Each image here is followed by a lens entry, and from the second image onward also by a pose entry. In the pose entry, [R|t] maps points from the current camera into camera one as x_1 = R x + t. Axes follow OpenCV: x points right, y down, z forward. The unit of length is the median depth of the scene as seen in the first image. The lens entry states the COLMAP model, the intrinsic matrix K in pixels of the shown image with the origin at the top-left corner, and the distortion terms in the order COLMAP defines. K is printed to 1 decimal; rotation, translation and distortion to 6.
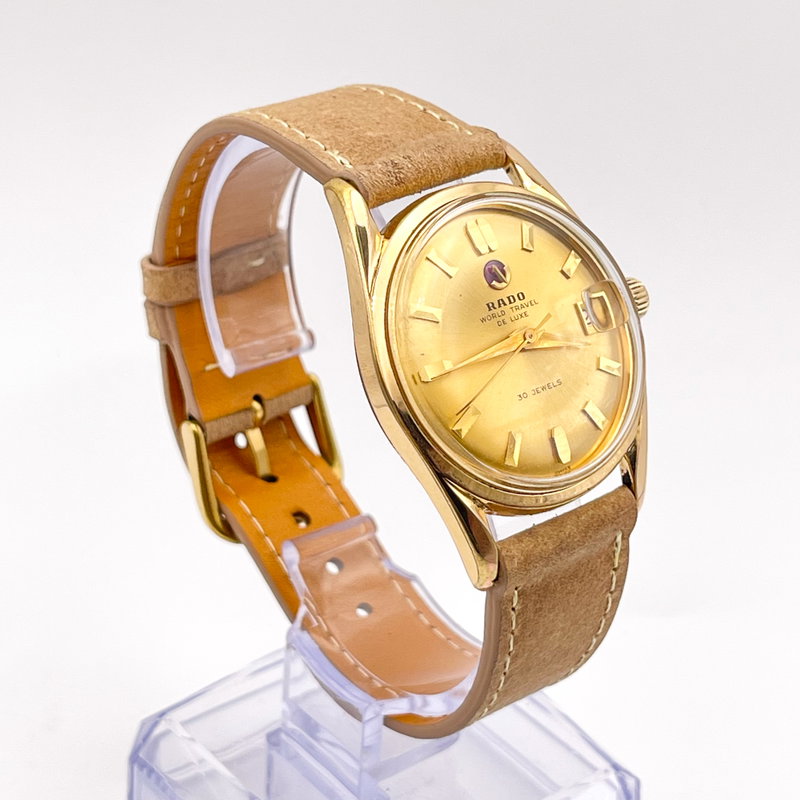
lens RADIAL K [[2052.3, 0, 400.3], [0, 2052.3, 396.9], [0, 0, 1]] dist [0.083130, 0.000000]
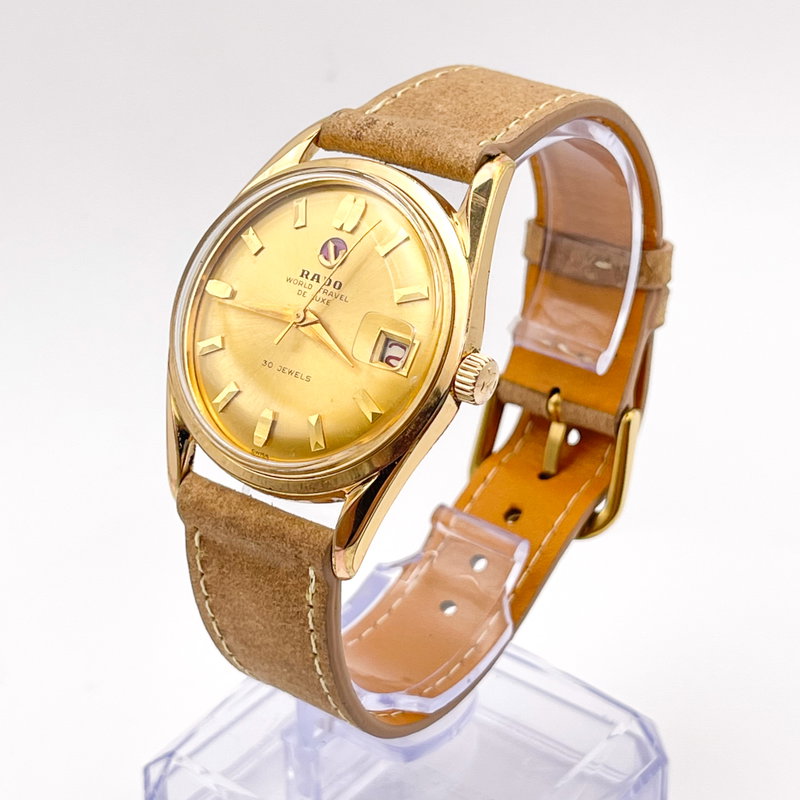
lens RADIAL K [[2052.3, 0, 395.7], [0, 2052.3, 407.3], [0, 0, 1]] dist [0.083130, 0.000000]
pose [[0.239115, 0.439640, -0.865760, 0.852372], [-0.467306, 0.833680, 0.294284, -0.274527], [0.851146, 0.334207, 0.404791, 0.607155]]
